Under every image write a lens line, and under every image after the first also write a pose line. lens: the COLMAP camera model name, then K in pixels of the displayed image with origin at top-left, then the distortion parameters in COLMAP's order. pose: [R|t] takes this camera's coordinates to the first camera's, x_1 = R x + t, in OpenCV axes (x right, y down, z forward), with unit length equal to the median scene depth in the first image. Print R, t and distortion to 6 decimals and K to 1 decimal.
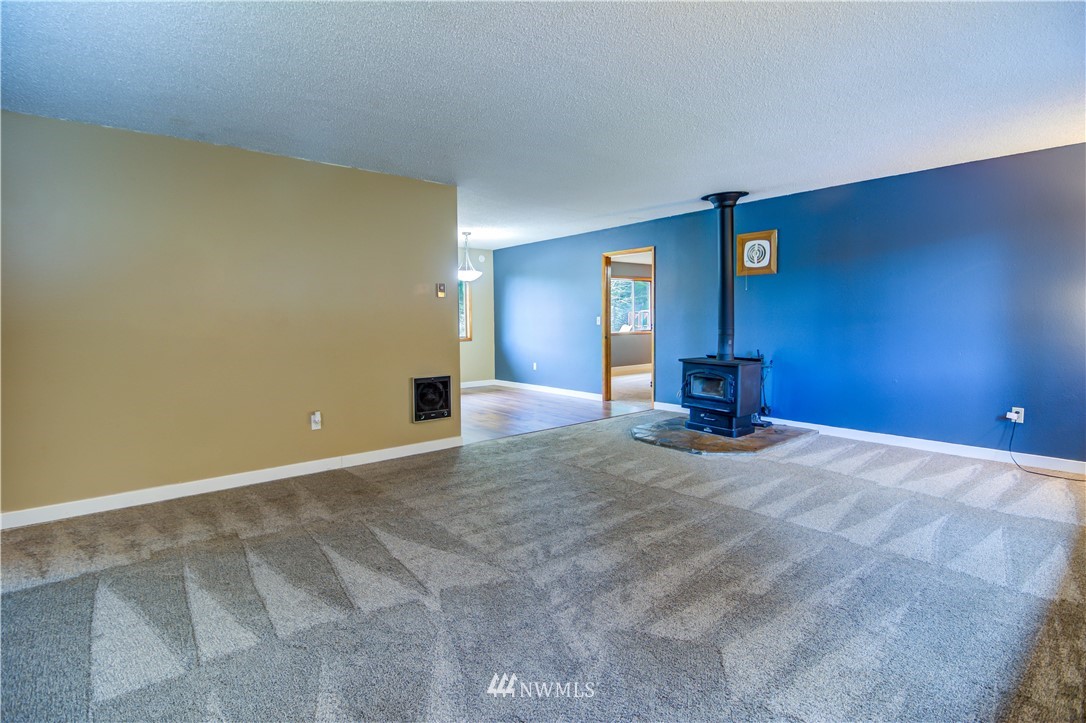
lens RADIAL K [[537.0, 0, 539.2], [0, 537.0, 359.0], [0, 0, 1]] dist [-0.023744, -0.000070]
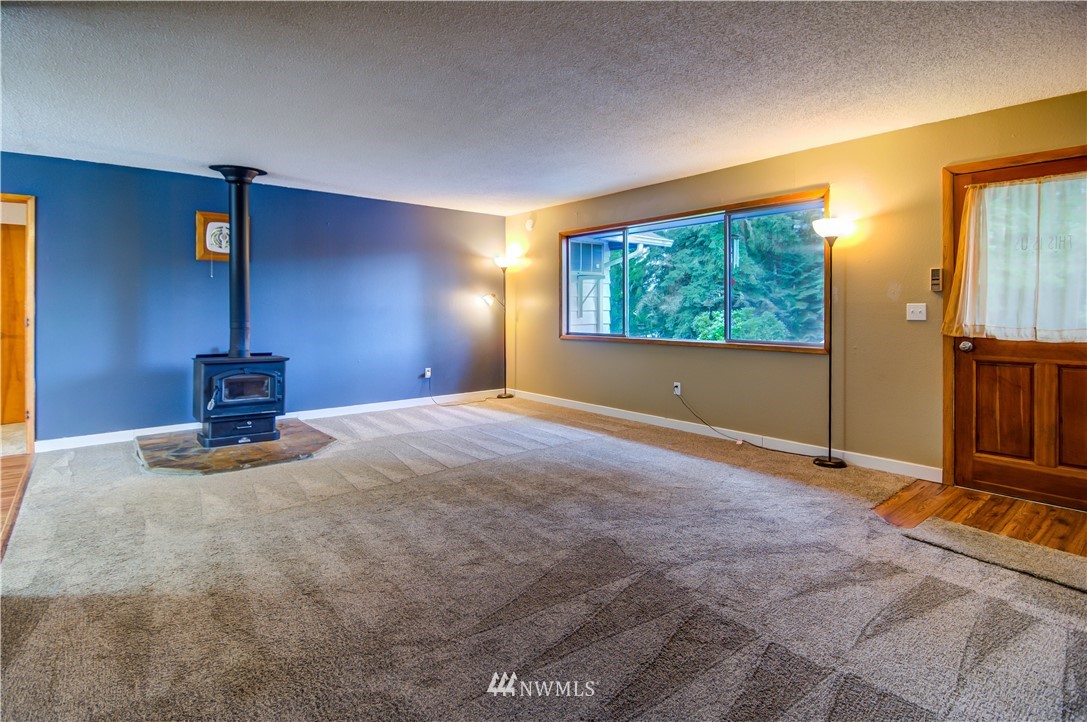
lens RADIAL K [[559.0, 0, 547.9], [0, 559.0, 312.1], [0, 0, 1]] dist [-0.024935, -0.000208]
pose [[-0.023390, 0.004954, 0.999714, -0.595299], [0.076929, 0.997032, -0.003141, -0.031278], [-0.996762, 0.076834, -0.023702, 0.548157]]
